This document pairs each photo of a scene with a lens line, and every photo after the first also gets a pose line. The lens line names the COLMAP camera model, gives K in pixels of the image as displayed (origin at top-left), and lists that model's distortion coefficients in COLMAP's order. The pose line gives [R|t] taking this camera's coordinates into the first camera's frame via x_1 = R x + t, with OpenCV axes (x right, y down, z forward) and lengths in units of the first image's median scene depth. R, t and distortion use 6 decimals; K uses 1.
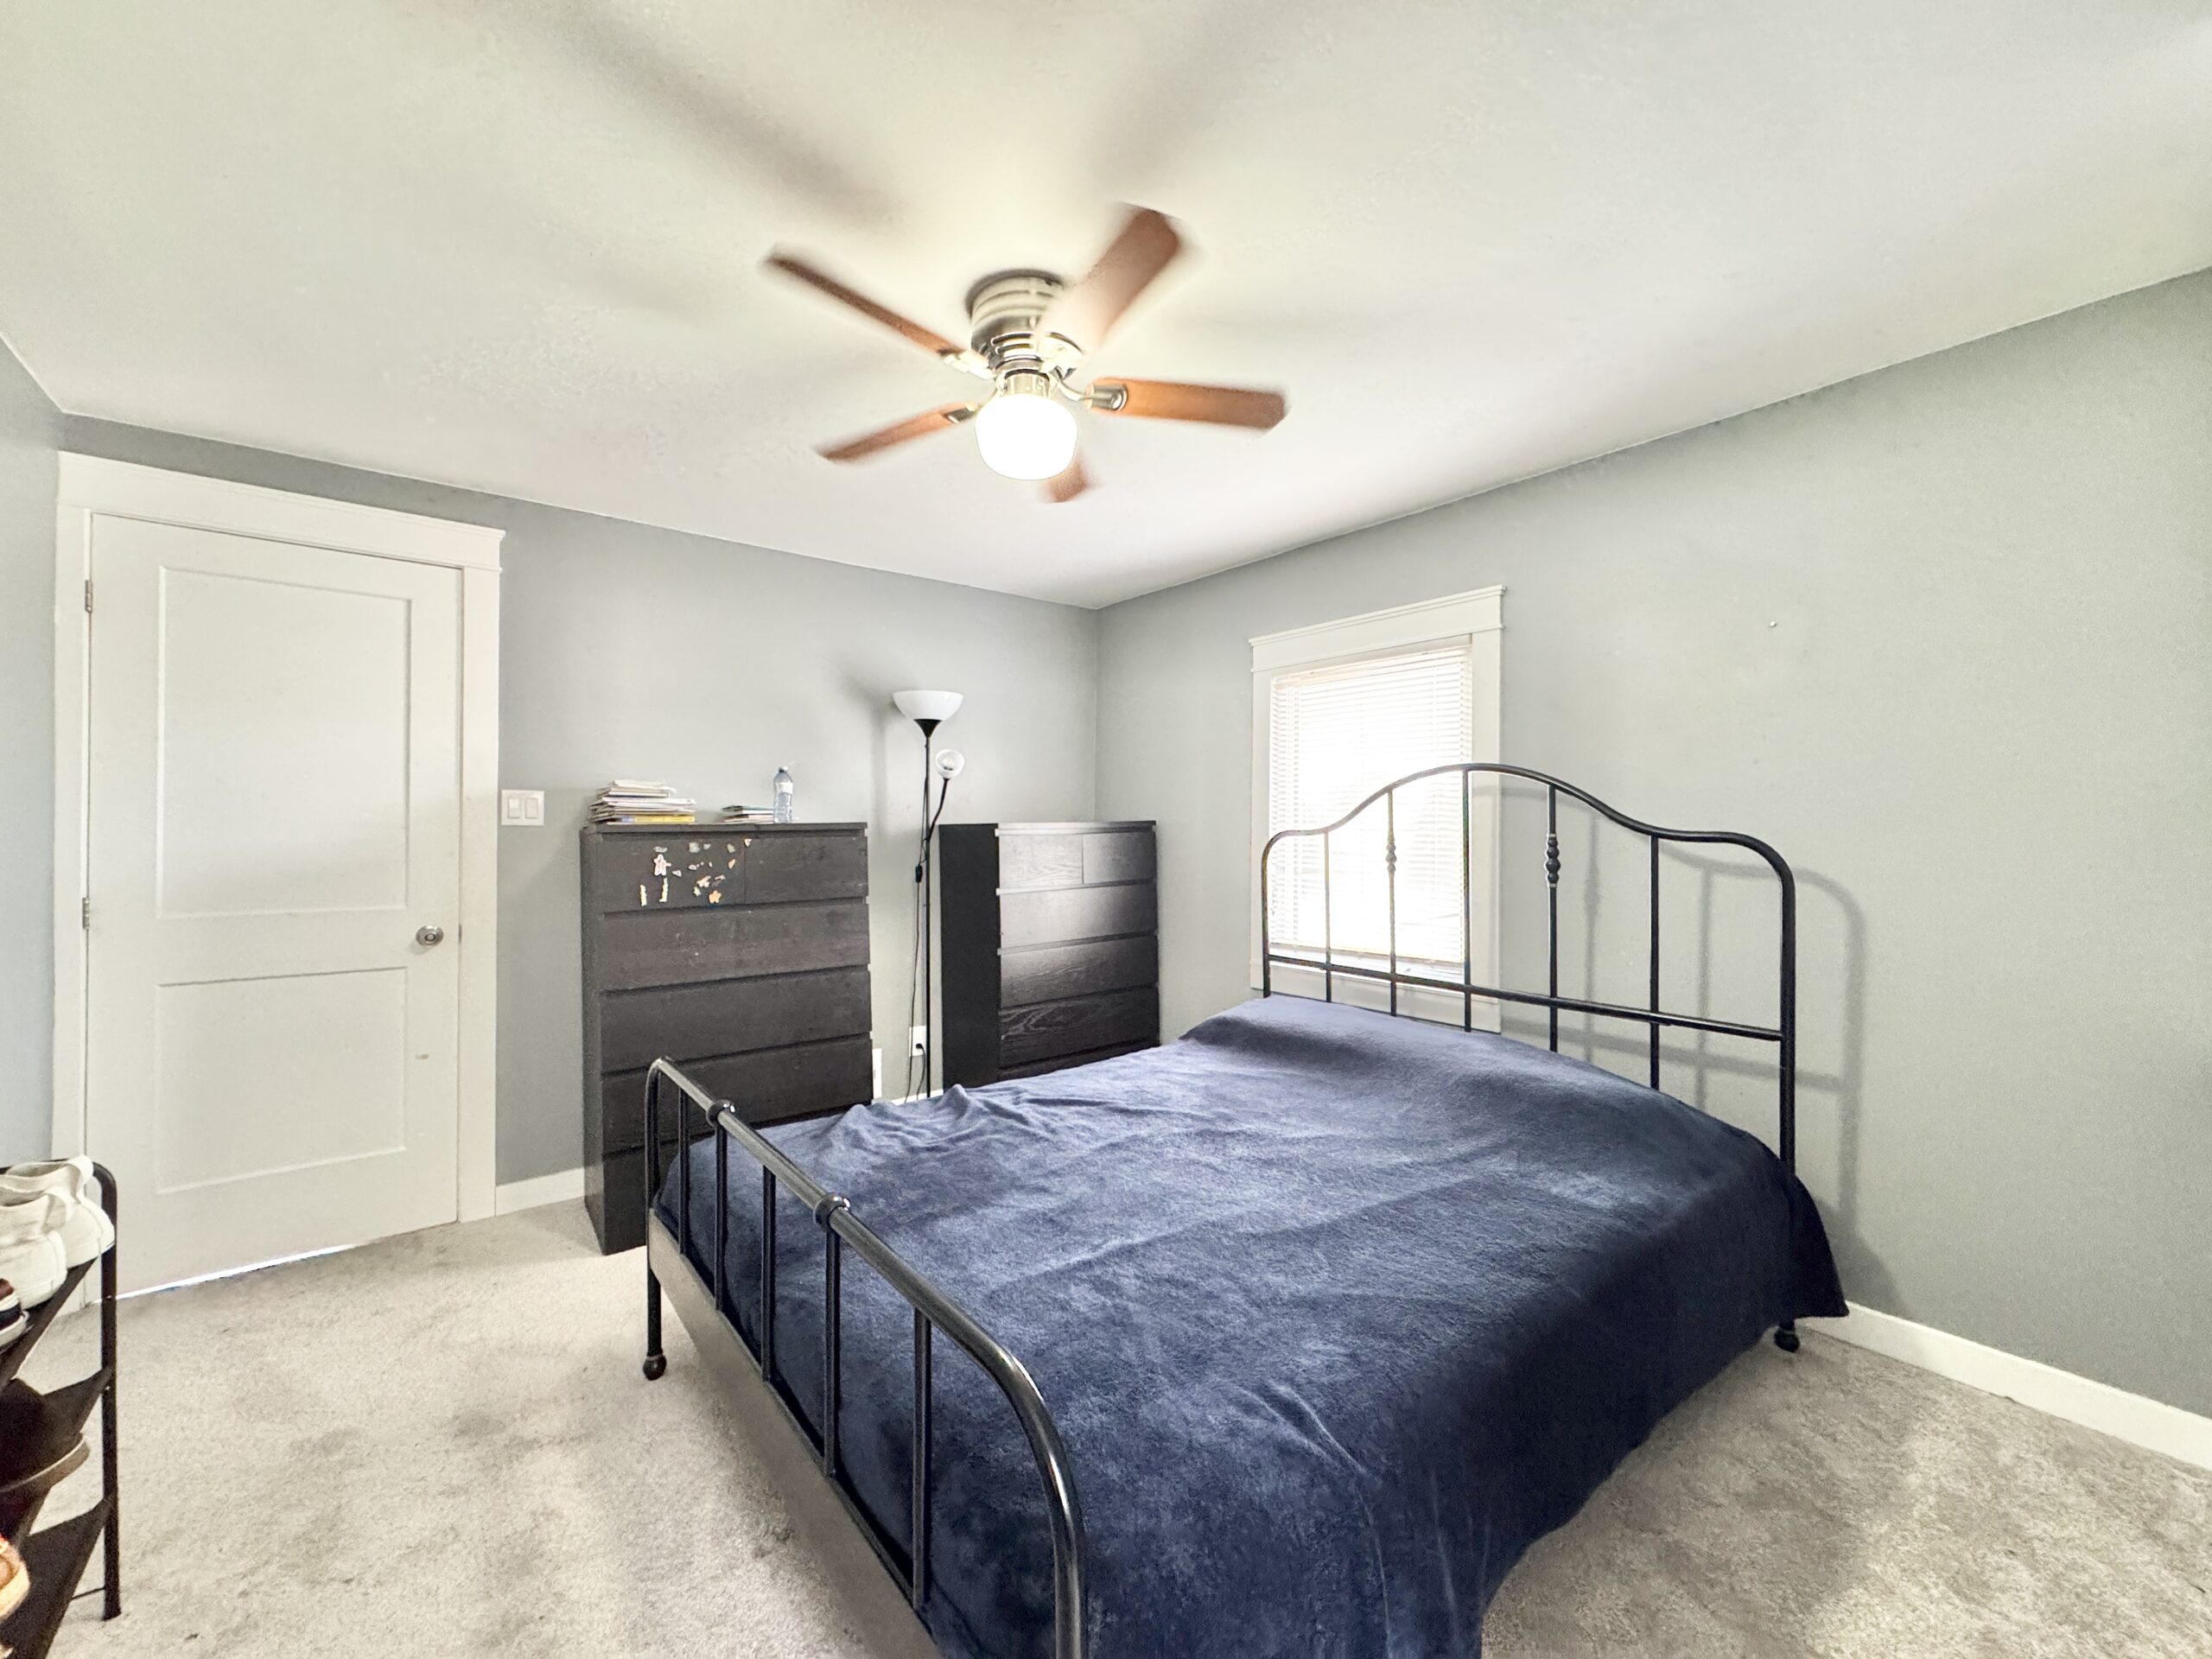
lens RADIAL K [[885.7, 0, 1104.7], [0, 885.7, 824.0], [0, 0, 1]] dist [-0.003200, -0.000106]
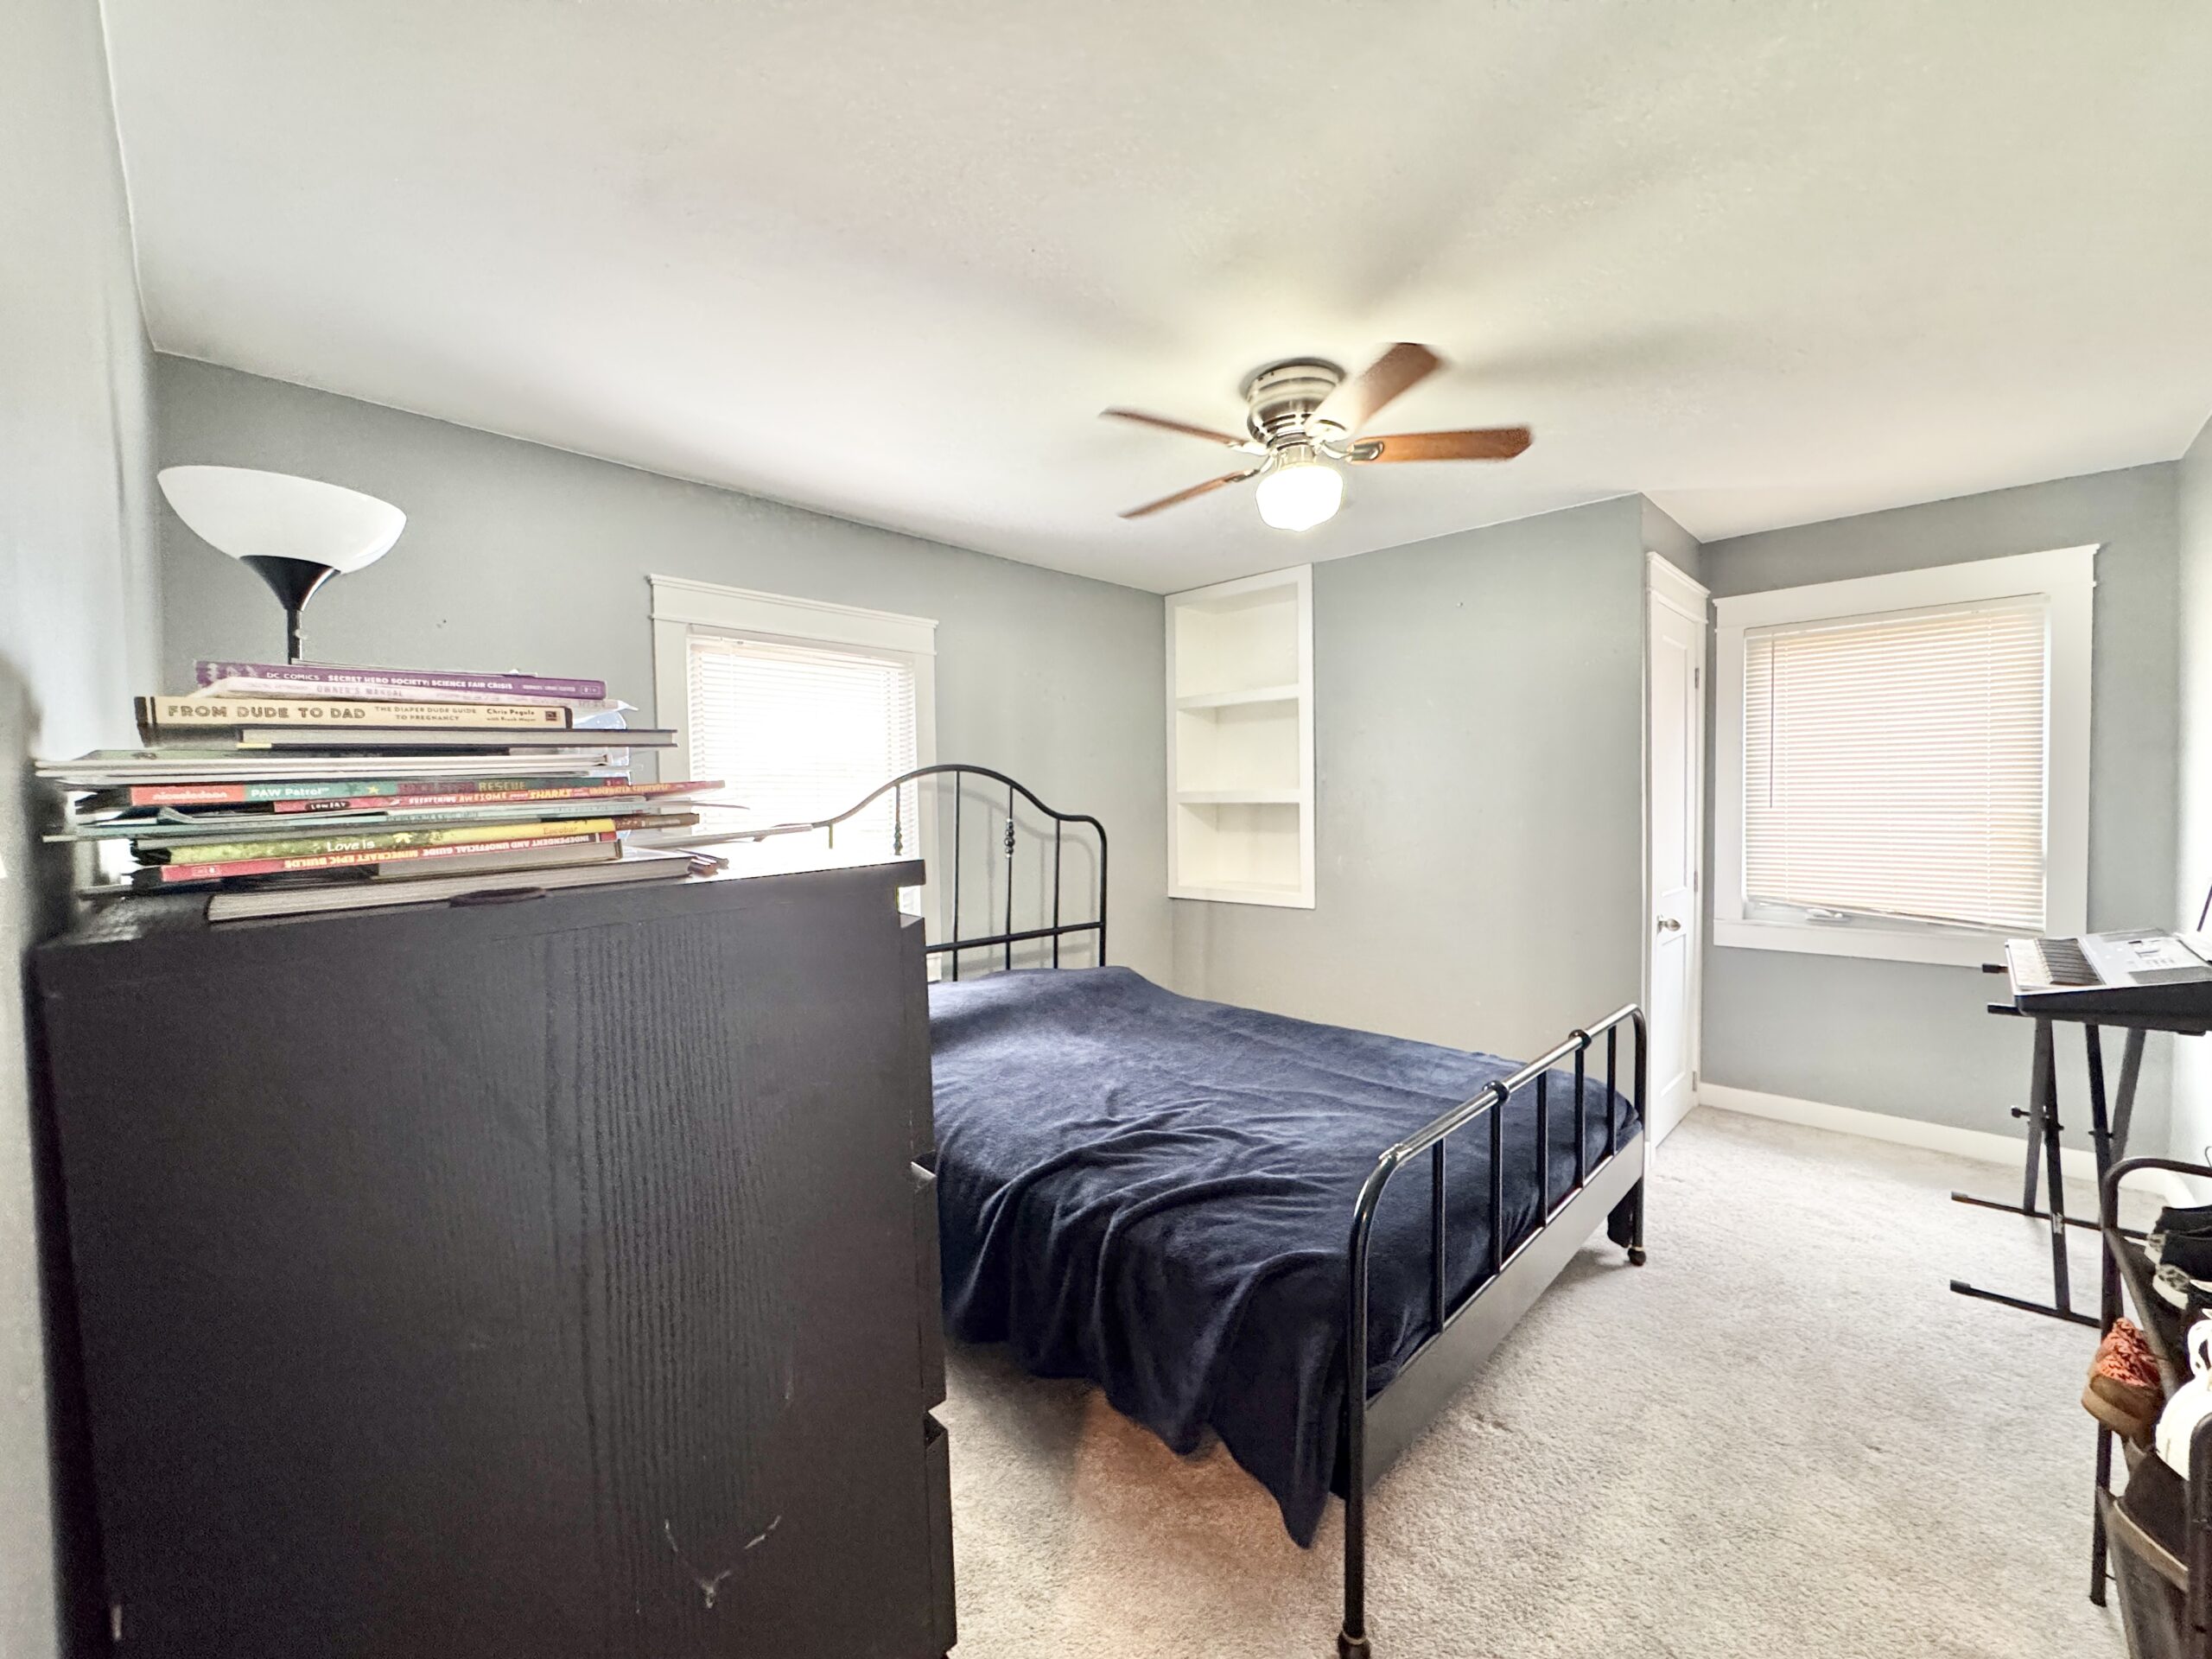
lens RADIAL K [[885.7, 0, 1104.7], [0, 885.7, 830.7], [0, 0, 1]] dist [-0.003200, -0.000106]
pose [[-0.106623, -0.038350, 0.993560, -0.912170], [0.006444, 0.999208, 0.039260, -0.025097], [-0.994279, 0.010588, -0.106291, 1.001087]]
